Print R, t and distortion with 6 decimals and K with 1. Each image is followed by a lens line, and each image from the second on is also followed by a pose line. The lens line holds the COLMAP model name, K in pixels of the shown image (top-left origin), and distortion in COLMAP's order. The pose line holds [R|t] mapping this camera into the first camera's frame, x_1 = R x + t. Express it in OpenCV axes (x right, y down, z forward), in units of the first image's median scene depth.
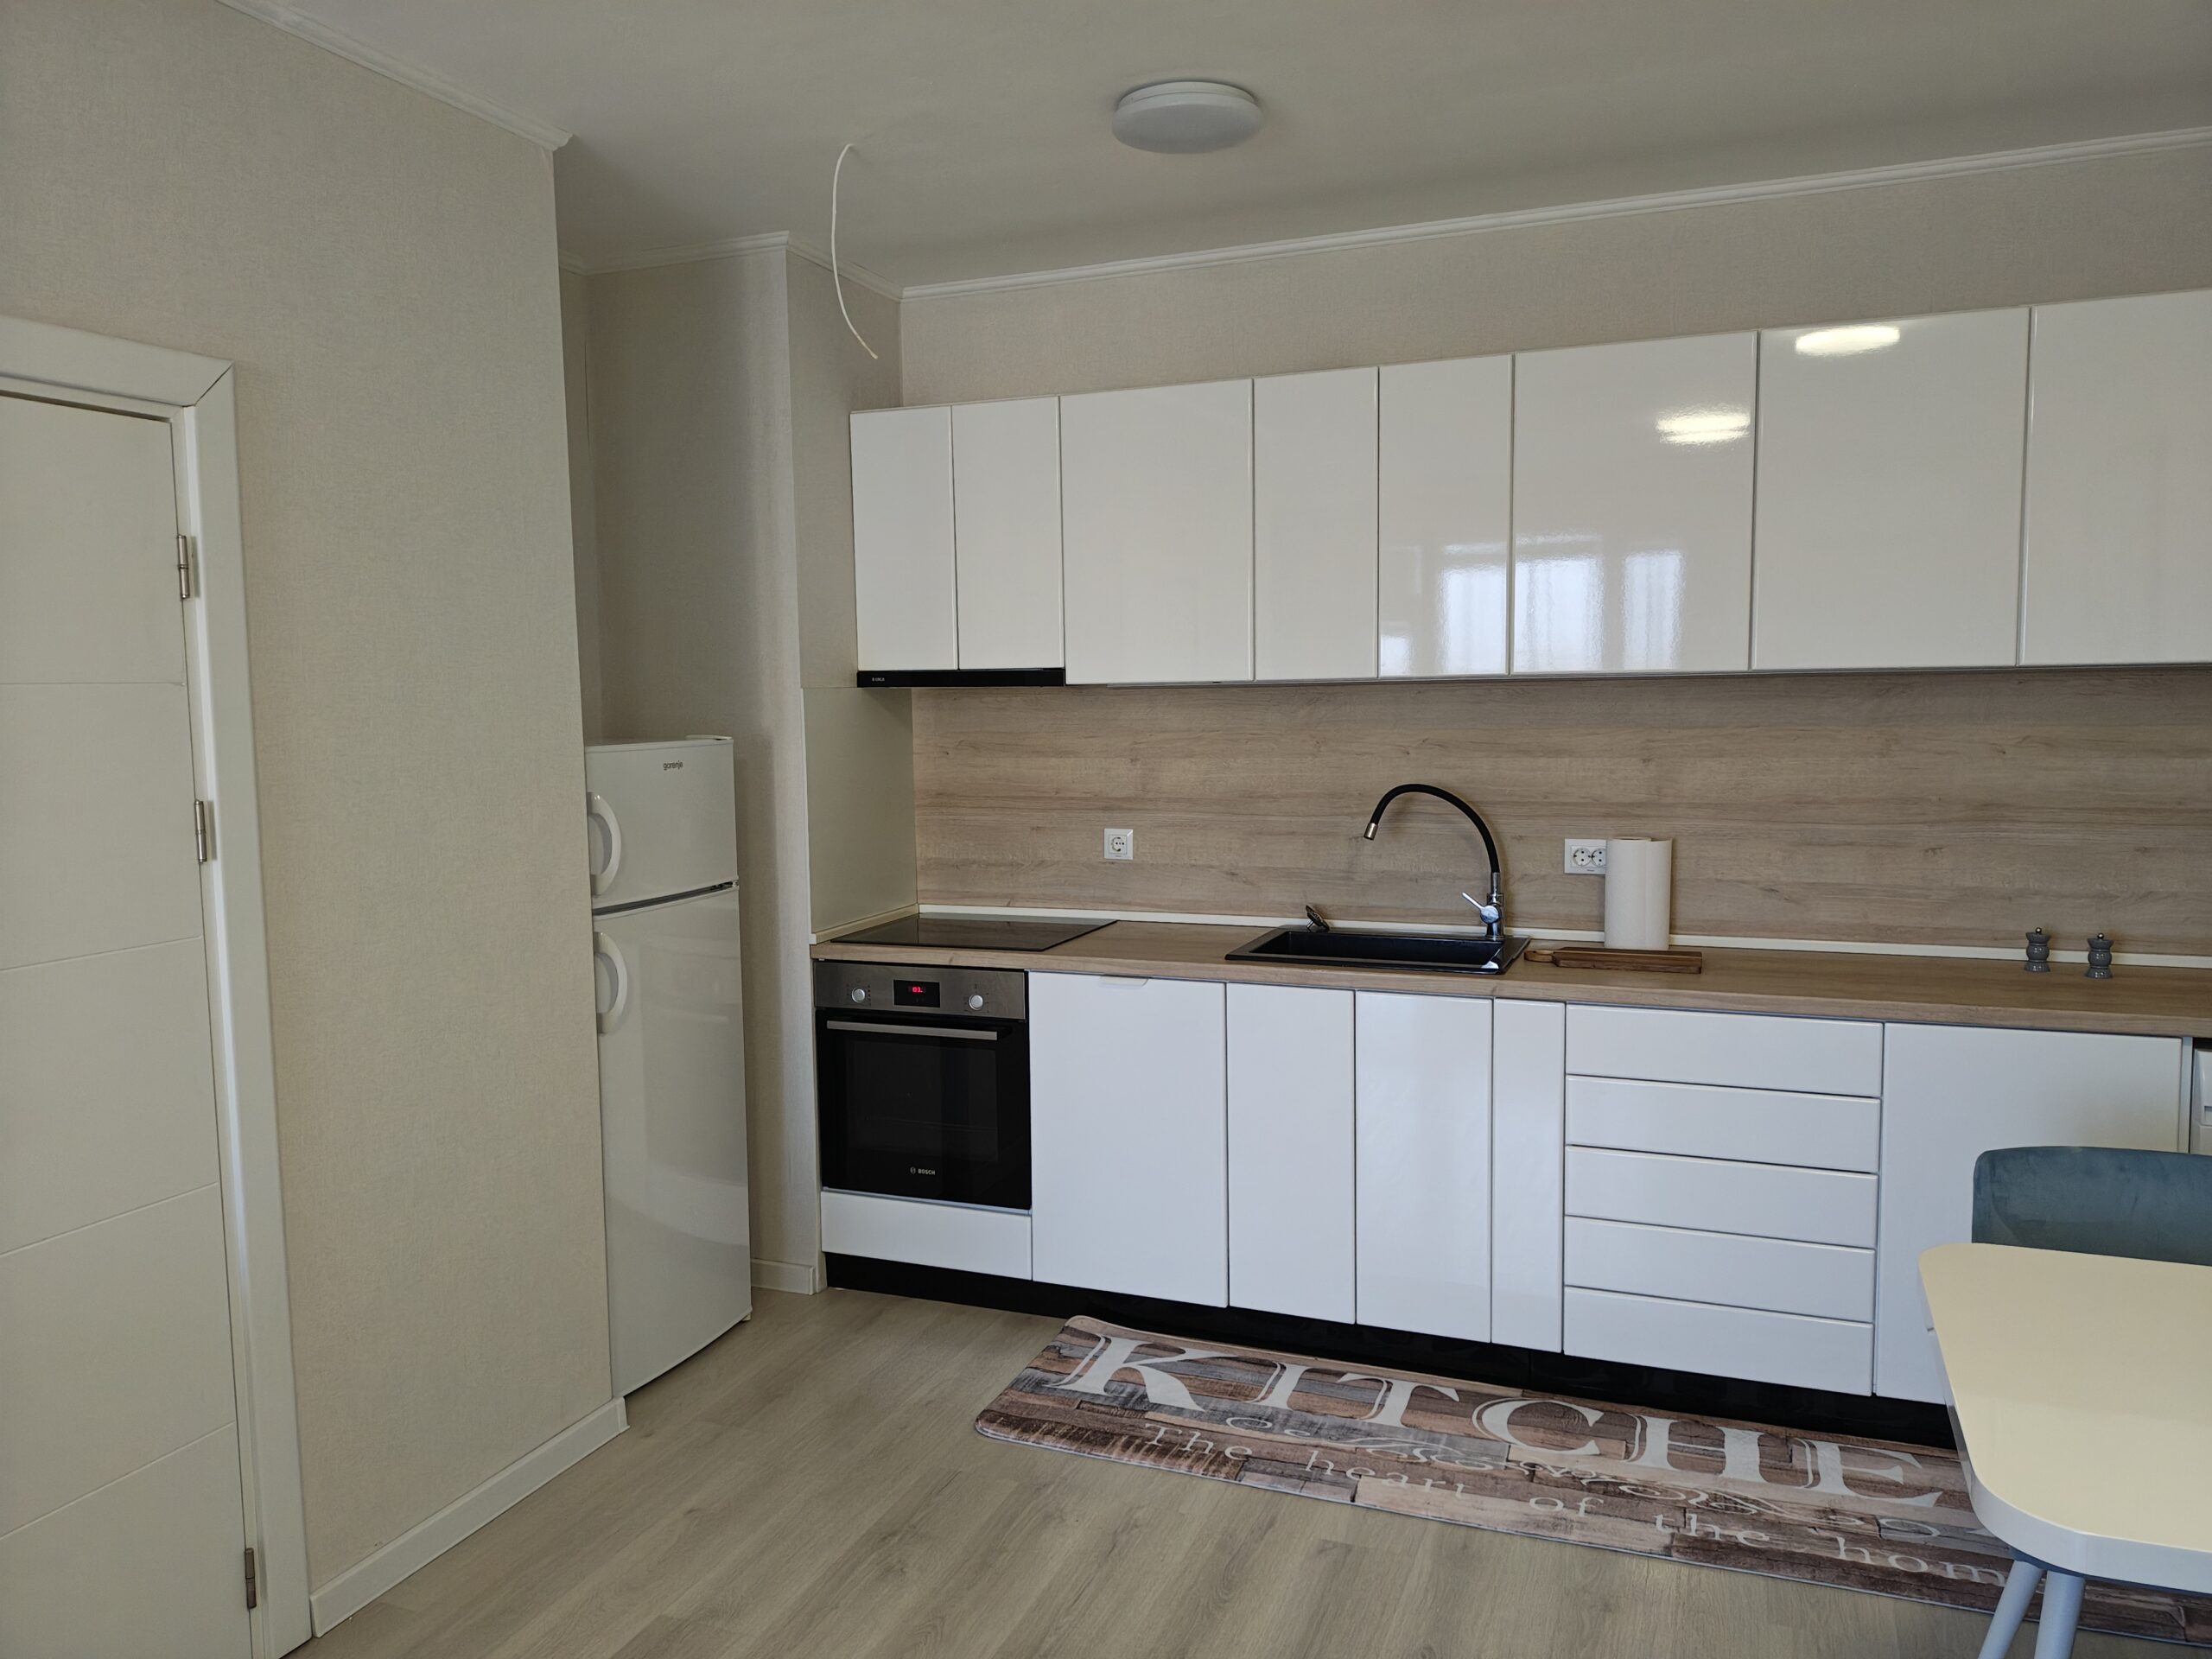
lens RADIAL K [[1608.6, 0, 1094.8], [0, 1608.6, 827.2], [0, 0, 1]] dist [0.050818, -0.055768]
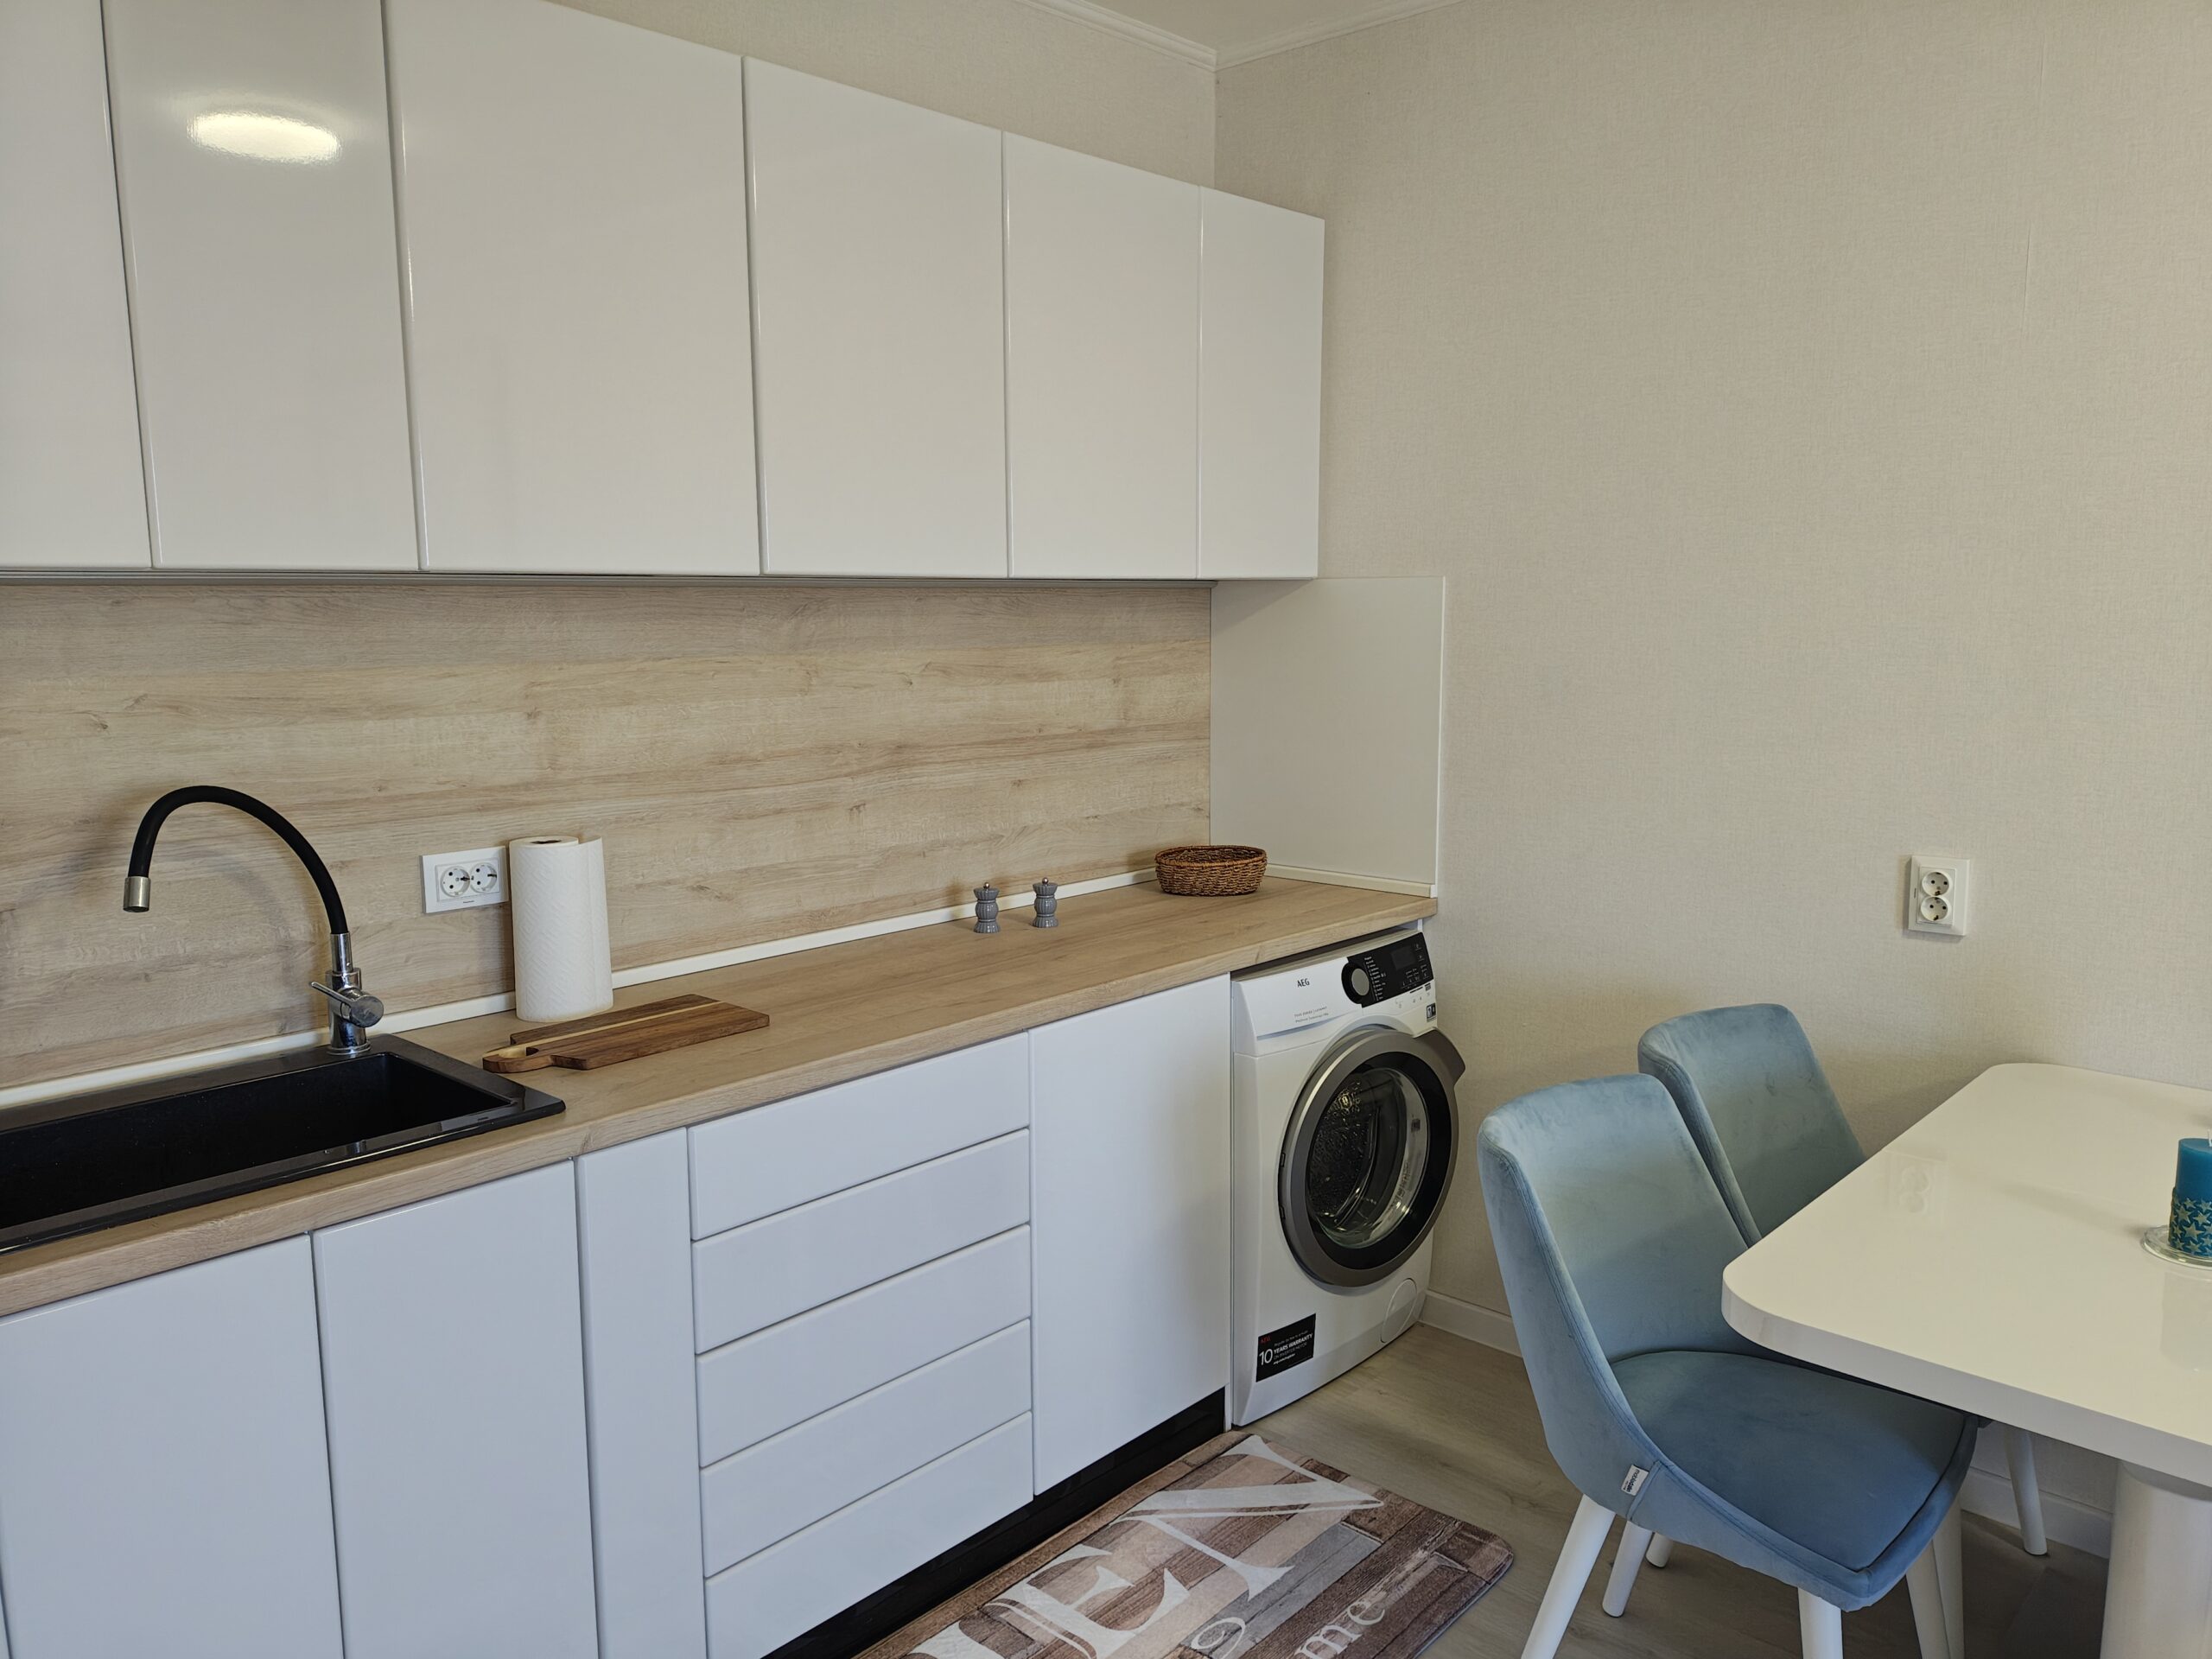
lens RADIAL K [[1608.6, 0, 1115.3], [0, 1608.6, 823.9], [0, 0, 1]] dist [0.050818, -0.055768]
pose [[0.348592, -0.113965, 0.930320, -0.178670], [0.084299, 0.992370, 0.089979, -0.038149], [-0.933476, 0.047059, 0.355539, 0.584250]]
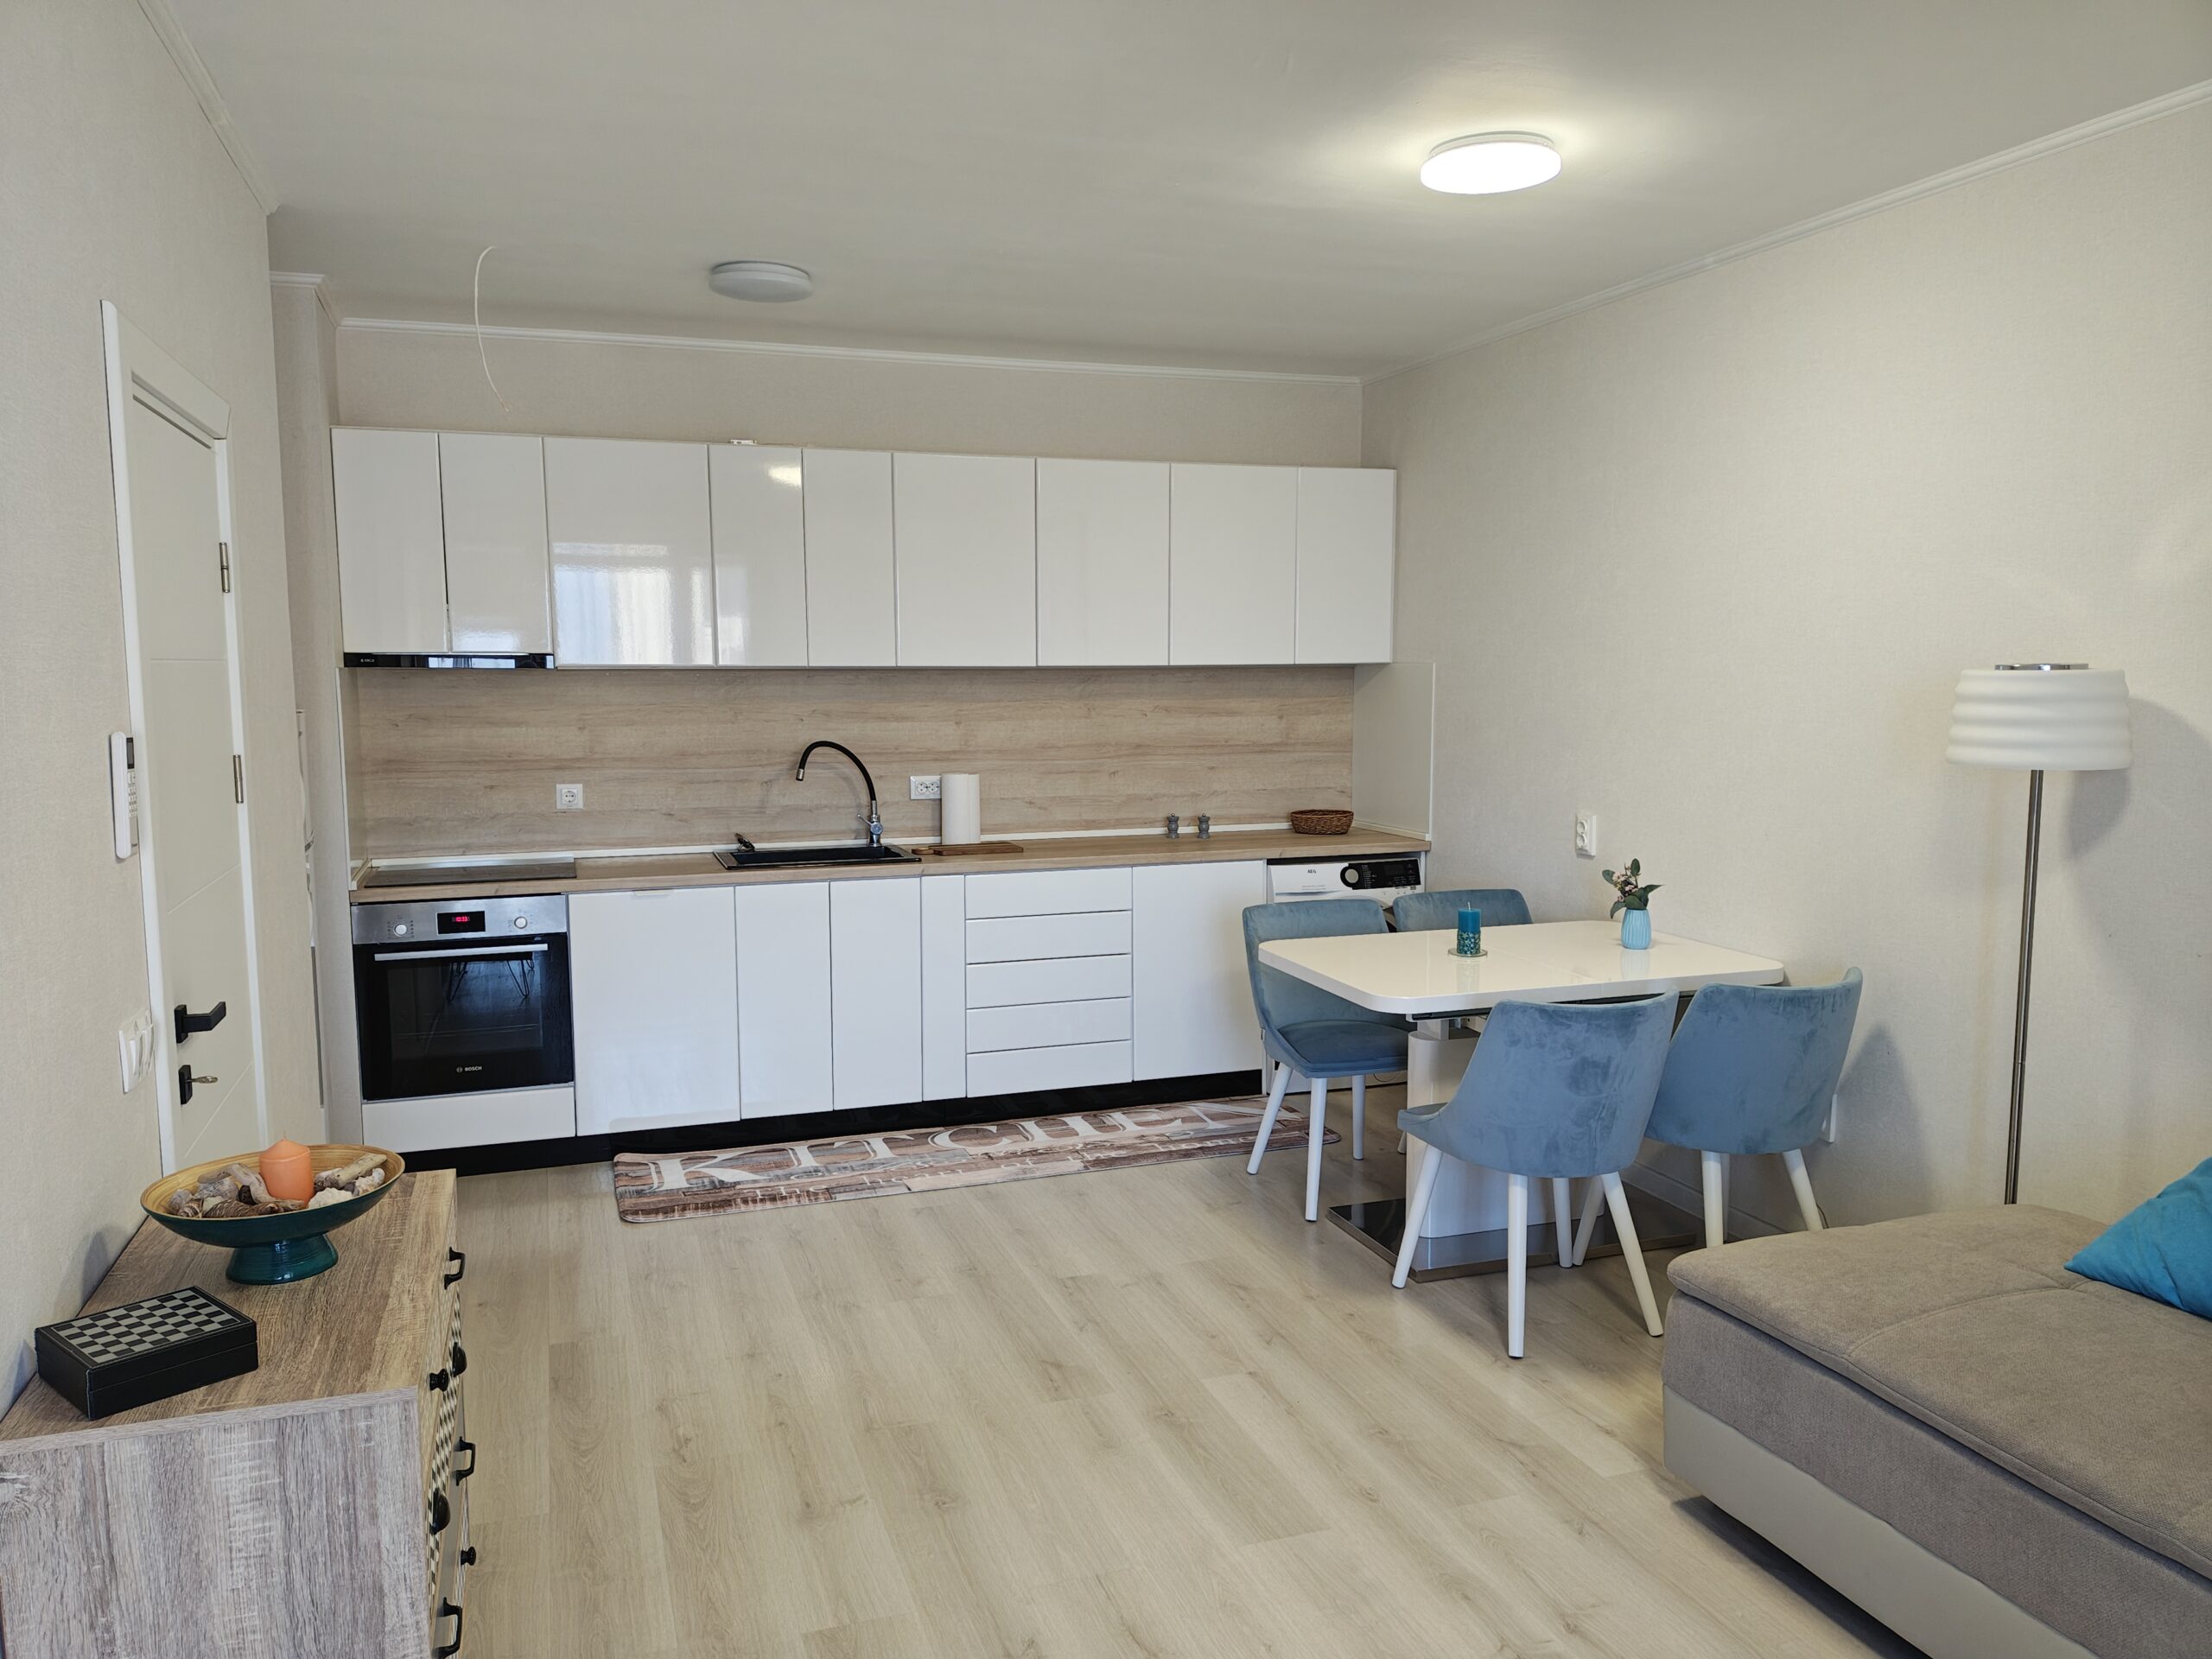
lens RADIAL K [[1608.6, 0, 1100.4], [0, 1608.6, 837.6], [0, 0, 1]] dist [0.050818, -0.055768]
pose [[0.753954, -0.057142, 0.654438, -0.585643], [0.049138, 0.998324, 0.030559, 0.028407], [-0.655087, 0.009117, 0.755498, -0.254959]]
